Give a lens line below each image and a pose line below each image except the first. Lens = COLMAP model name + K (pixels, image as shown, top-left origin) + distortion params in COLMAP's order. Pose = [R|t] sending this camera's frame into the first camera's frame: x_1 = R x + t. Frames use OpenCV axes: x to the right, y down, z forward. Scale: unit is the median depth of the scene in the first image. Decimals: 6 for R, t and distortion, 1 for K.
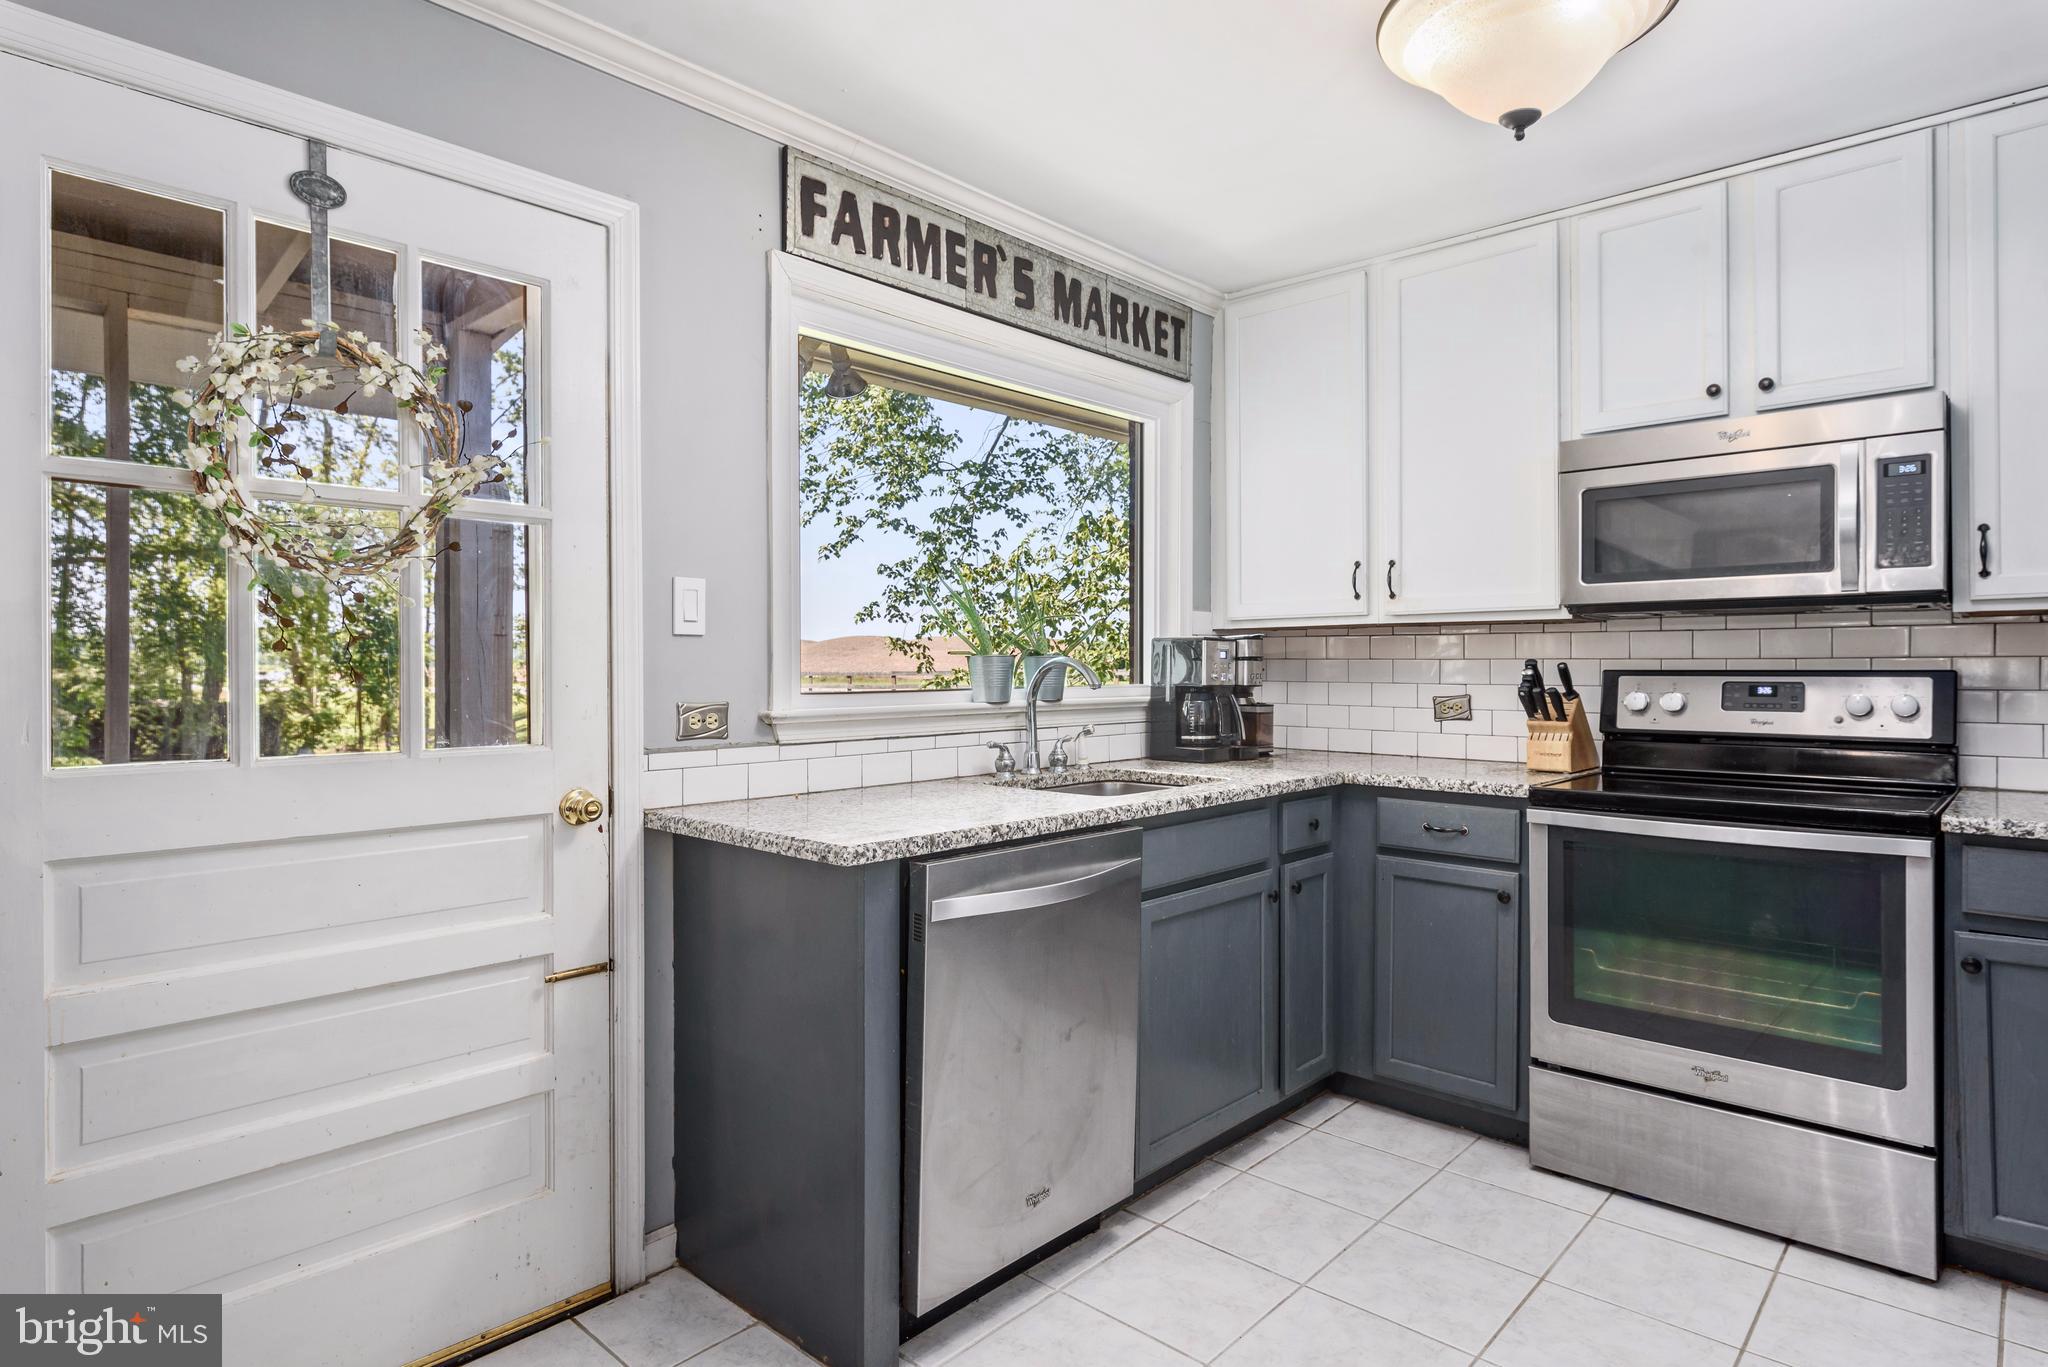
lens RADIAL K [[1082.6, 0, 1031.4], [0, 1082.6, 678.1], [0, 0, 1]] dist [-0.001379, -0.000601]
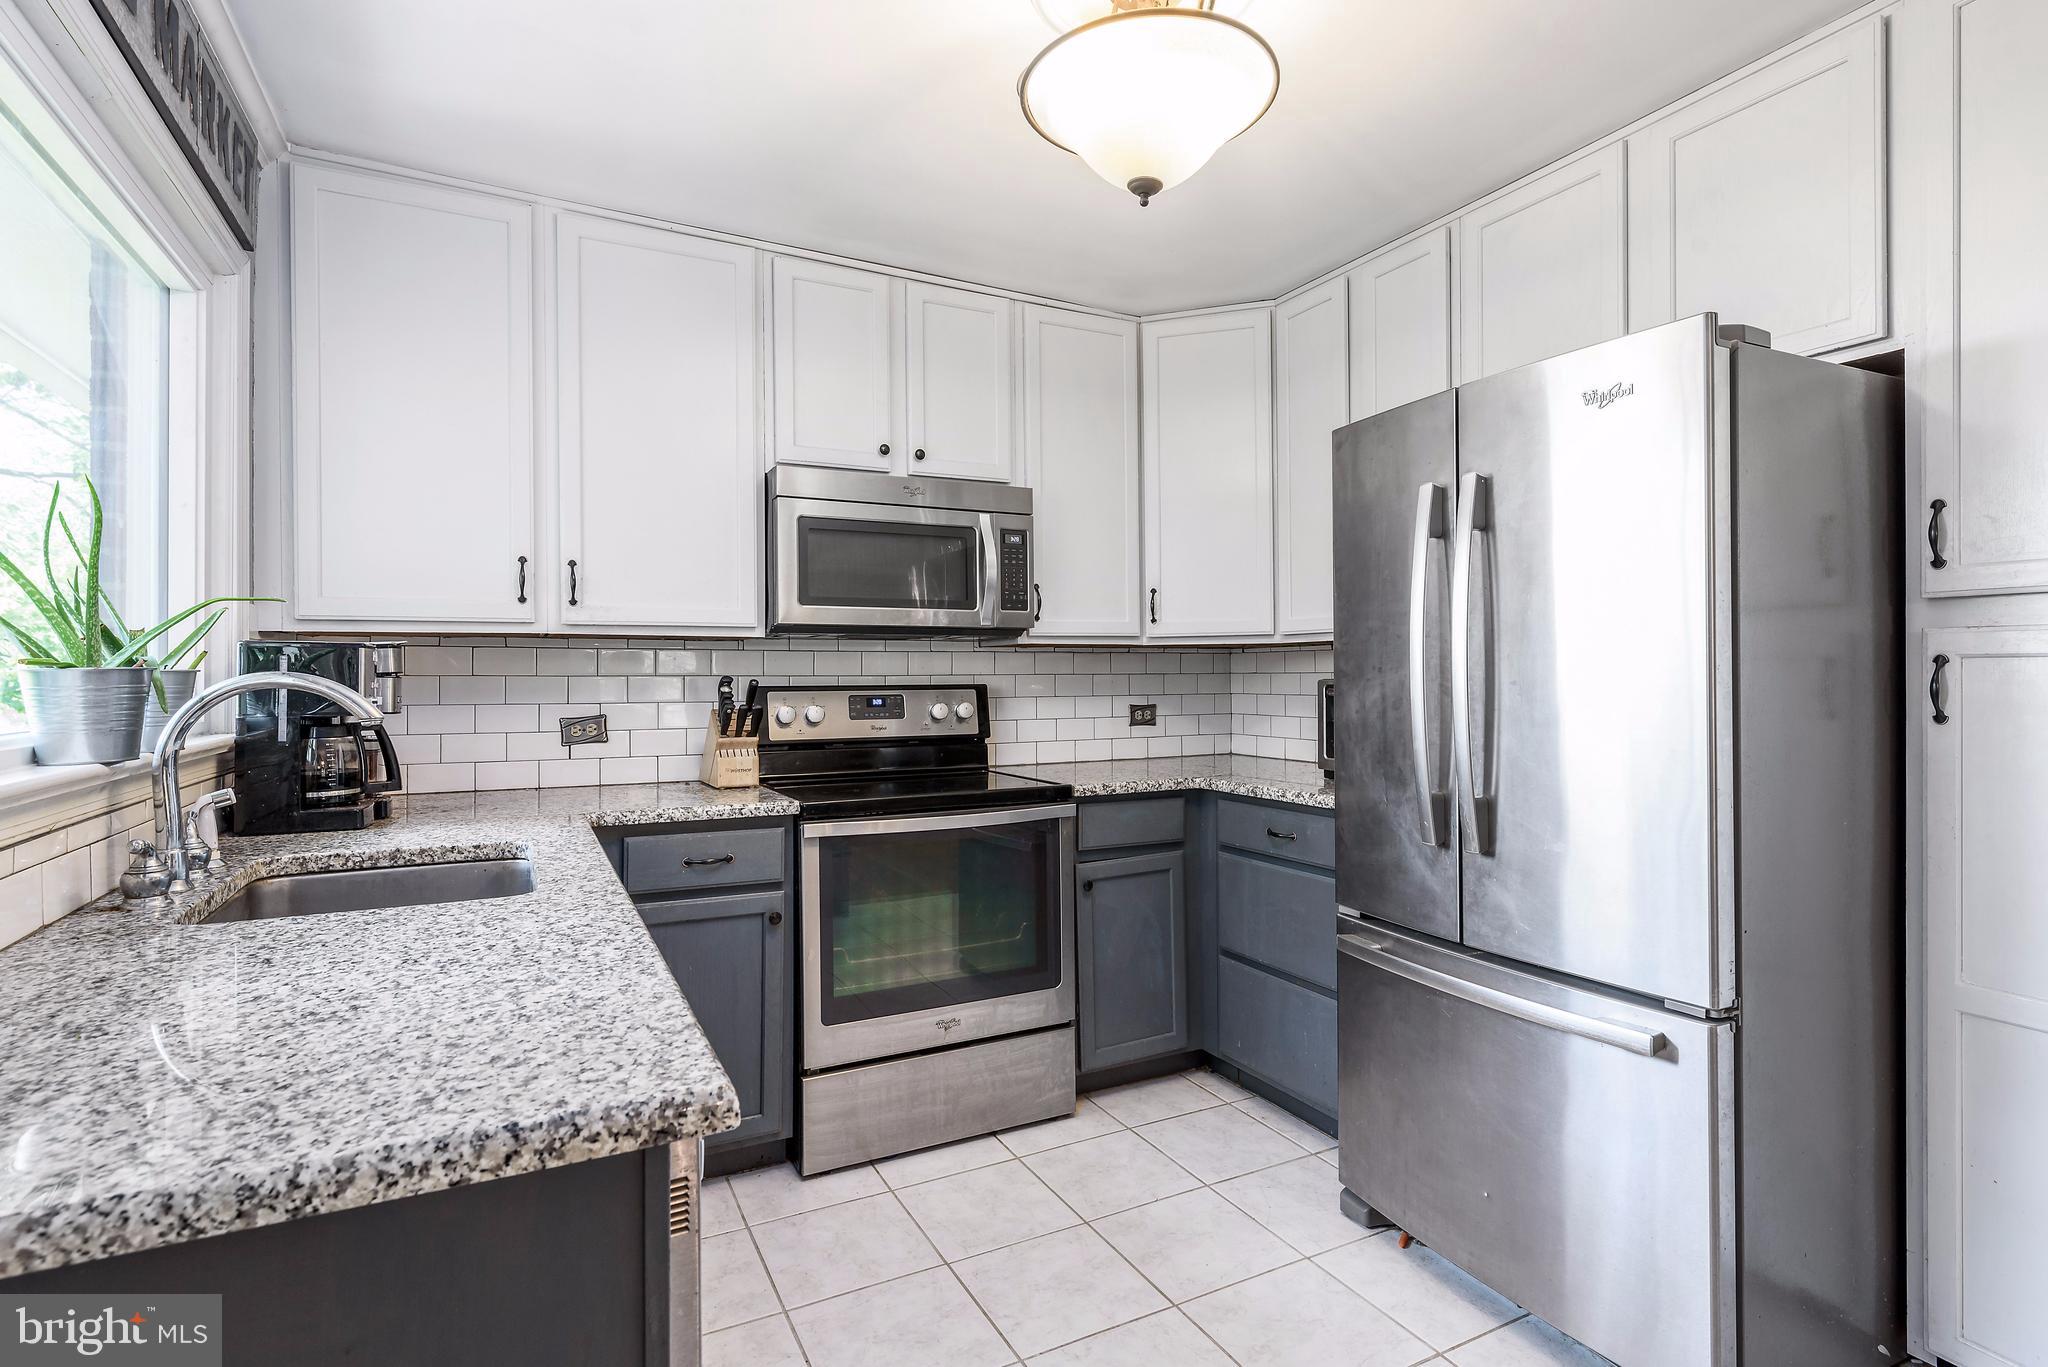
lens RADIAL K [[1002.5, 0, 1012.3], [0, 1002.5, 677.8], [0, 0, 1]] dist [0.000358, -0.000488]
pose [[0.355354, -0.000682, 0.934732, -0.337213], [0.014690, 0.999880, -0.004855, -0.008320], [-0.934616, 0.015456, 0.355321, 0.470457]]
